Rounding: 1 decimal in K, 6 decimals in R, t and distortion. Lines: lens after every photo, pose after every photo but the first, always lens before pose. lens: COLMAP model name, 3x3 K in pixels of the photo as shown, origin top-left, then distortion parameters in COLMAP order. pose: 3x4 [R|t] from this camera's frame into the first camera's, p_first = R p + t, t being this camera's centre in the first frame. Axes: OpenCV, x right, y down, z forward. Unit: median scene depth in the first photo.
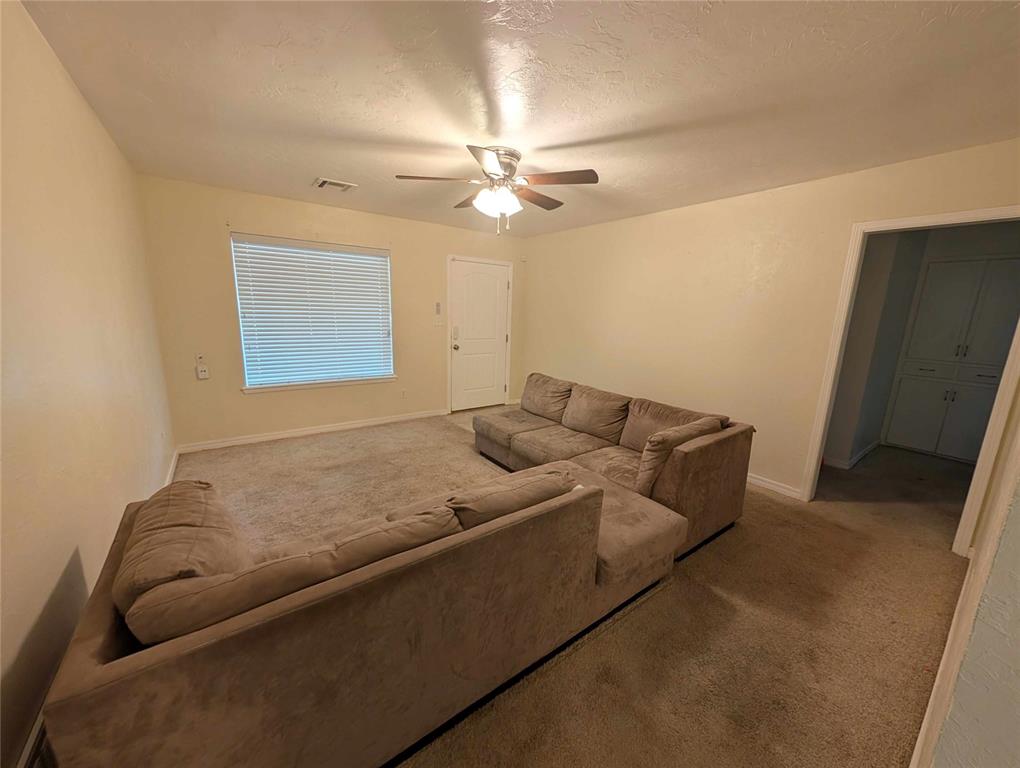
lens RADIAL K [[384.9, 0, 513.4], [0, 384.9, 389.3], [0, 0, 1]] dist [-0.000523, 0.000044]
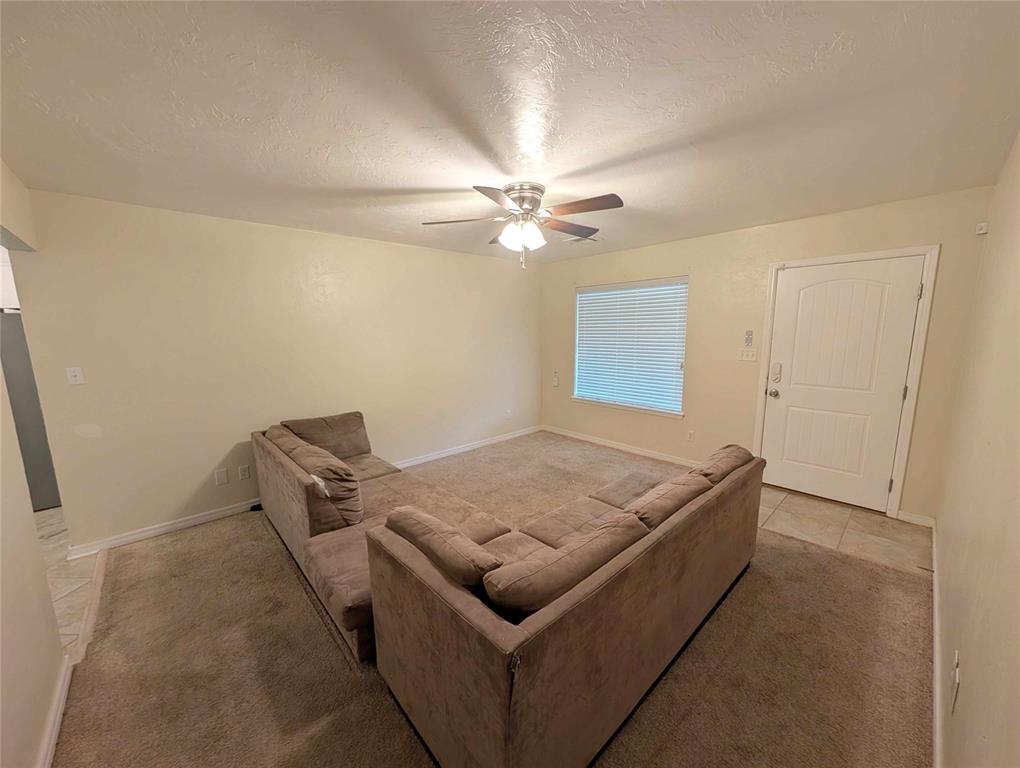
lens RADIAL K [[384.9, 0, 513.4], [0, 384.9, 389.3], [0, 0, 1]] dist [-0.000523, 0.000044]
pose [[0.098620, 0.124797, -0.987269, 0.689299], [-0.184221, 0.977247, 0.105128, -0.145636], [0.977925, 0.171508, 0.119366, 0.654554]]
